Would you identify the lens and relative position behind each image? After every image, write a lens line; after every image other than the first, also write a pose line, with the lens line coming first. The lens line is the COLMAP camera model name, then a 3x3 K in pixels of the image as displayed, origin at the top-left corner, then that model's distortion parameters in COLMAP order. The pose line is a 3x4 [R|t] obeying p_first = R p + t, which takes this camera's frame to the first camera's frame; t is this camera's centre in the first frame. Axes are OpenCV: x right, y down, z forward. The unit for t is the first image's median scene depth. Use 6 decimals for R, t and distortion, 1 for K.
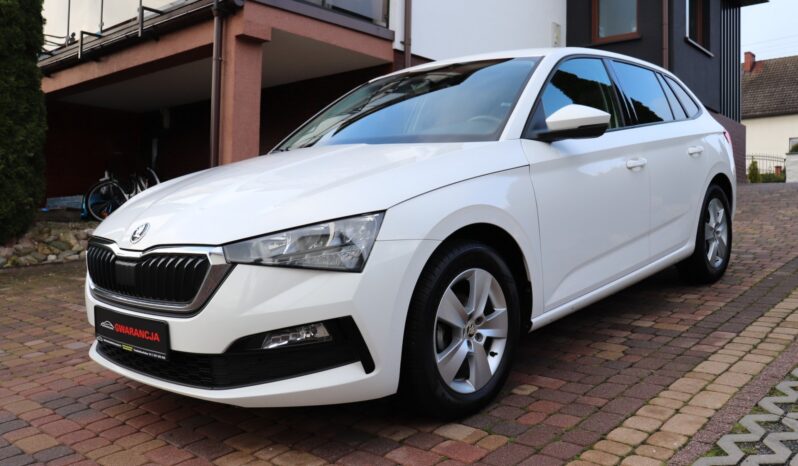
lens RADIAL K [[713.2, 0, 399.0], [0, 713.2, 233.0], [0, 0, 1]] dist [-0.162495, 0.175725]
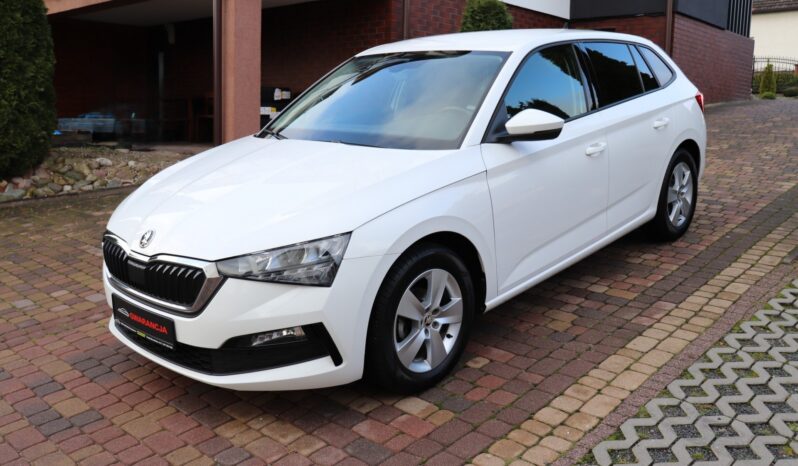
lens RADIAL K [[713.2, 0, 399.0], [0, 713.2, 233.0], [0, 0, 1]] dist [-0.162495, 0.175725]
pose [[0.999834, 0.009035, -0.015803, 0.065555], [-0.006491, 0.988022, 0.154178, -0.177407], [0.017006, -0.154050, 0.987917, -0.141187]]
